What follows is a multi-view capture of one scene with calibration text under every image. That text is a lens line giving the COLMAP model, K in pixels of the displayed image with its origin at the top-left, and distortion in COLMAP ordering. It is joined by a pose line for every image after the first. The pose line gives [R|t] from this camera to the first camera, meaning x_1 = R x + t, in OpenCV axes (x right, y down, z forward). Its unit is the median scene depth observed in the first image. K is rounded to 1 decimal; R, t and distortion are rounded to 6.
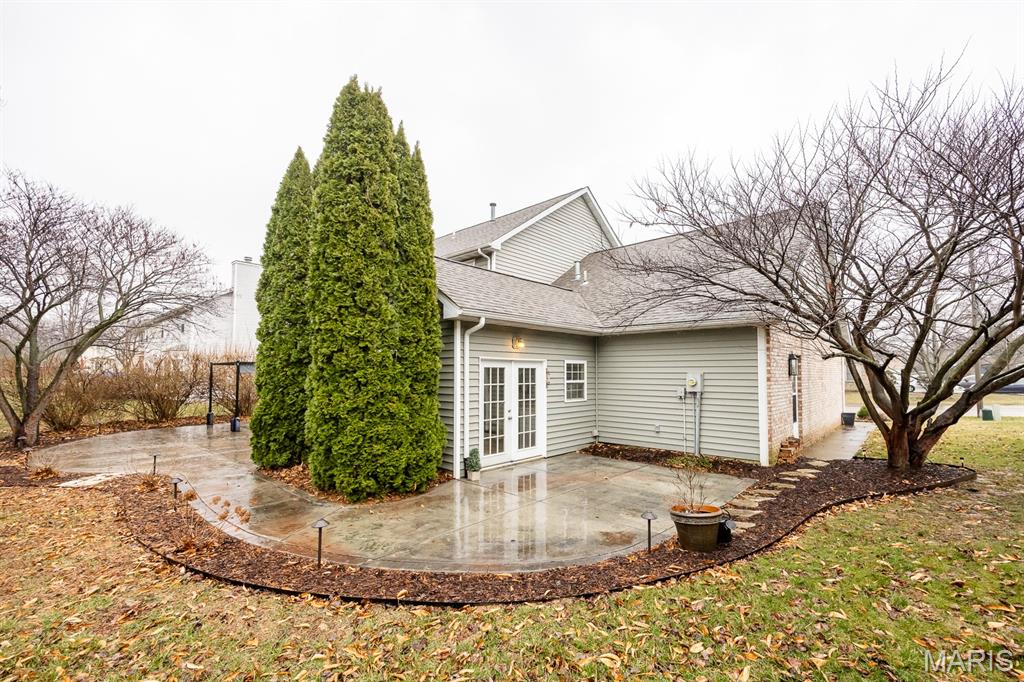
lens RADIAL K [[436.5, 0, 512.0], [0, 436.5, 341.0], [0, 0, 1]] dist [0.000333, -0.000012]
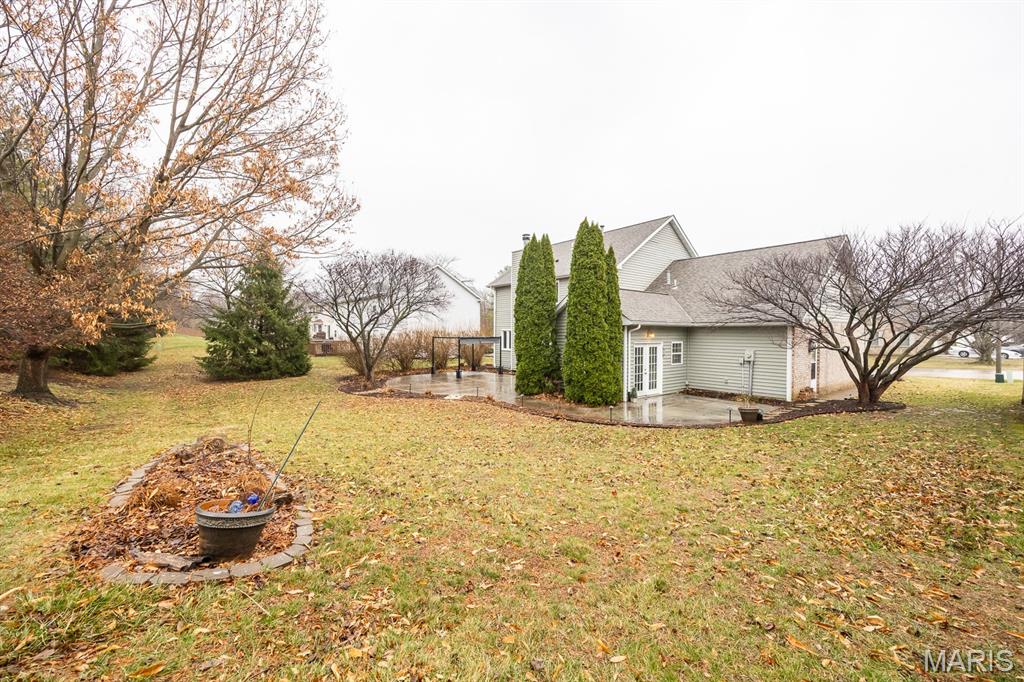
lens RADIAL K [[398.9, 0, 508.7], [0, 398.9, 328.8], [0, 0, 1]] dist [0.000259, 0.000039]
pose [[0.989133, 0.002799, -0.146996, -0.340427], [0.006508, 0.998005, 0.062793, -0.131990], [0.146878, -0.063067, 0.987142, -0.803720]]
